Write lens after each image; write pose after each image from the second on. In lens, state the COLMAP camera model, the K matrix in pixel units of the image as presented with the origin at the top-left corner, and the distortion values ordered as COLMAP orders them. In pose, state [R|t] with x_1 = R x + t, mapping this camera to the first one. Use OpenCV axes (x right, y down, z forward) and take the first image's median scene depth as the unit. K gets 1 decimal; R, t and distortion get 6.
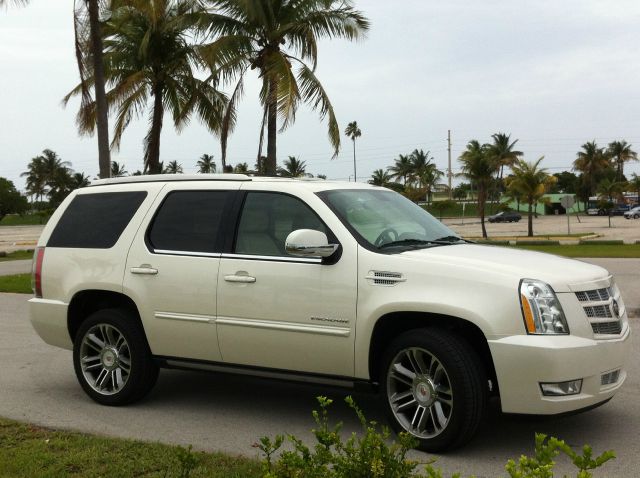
lens RADIAL K [[857.6, 0, 308.6], [0, 857.6, 241.0], [0, 0, 1]] dist [0.028436, 0.000000]
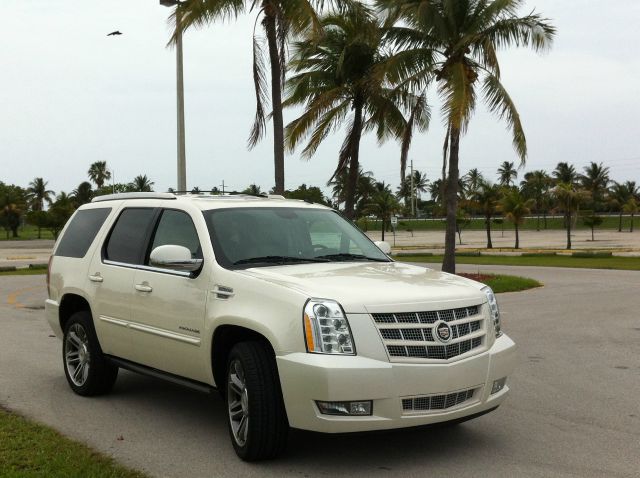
lens RADIAL K [[857.6, 0, 313.7], [0, 857.6, 241.5], [0, 0, 1]] dist [0.028436, 0.000000]
pose [[0.939325, 0.016473, -0.342632, 0.472170], [-0.019363, 0.999800, -0.005015, -0.014337], [0.342481, 0.011345, 0.939456, 0.031162]]
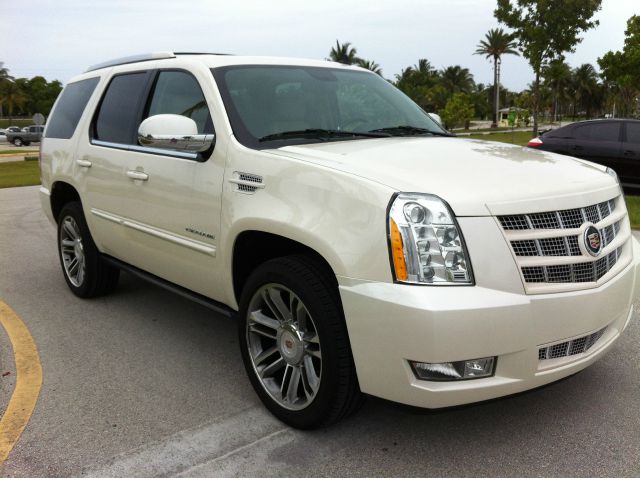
lens RADIAL K [[608.7, 0, 325.3], [0, 608.7, 232.7], [0, 0, 1]] dist [0.013255, 0.000000]
pose [[0.955477, 0.055262, -0.289846, 0.256666], [-0.010638, 0.988119, 0.153324, 0.005086], [0.294875, -0.143414, 0.944712, 0.446523]]
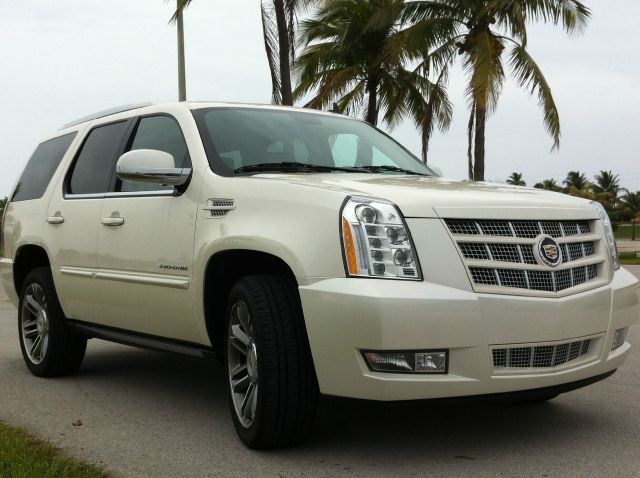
lens RADIAL K [[857.6, 0, 318.4], [0, 857.6, 240.7], [0, 0, 1]] dist [0.028436, 0.000000]
pose [[0.938127, 0.000333, -0.346290, 0.358734], [-0.009171, 0.999673, -0.023884, 0.074840], [0.346169, 0.025583, 0.937823, 0.285504]]
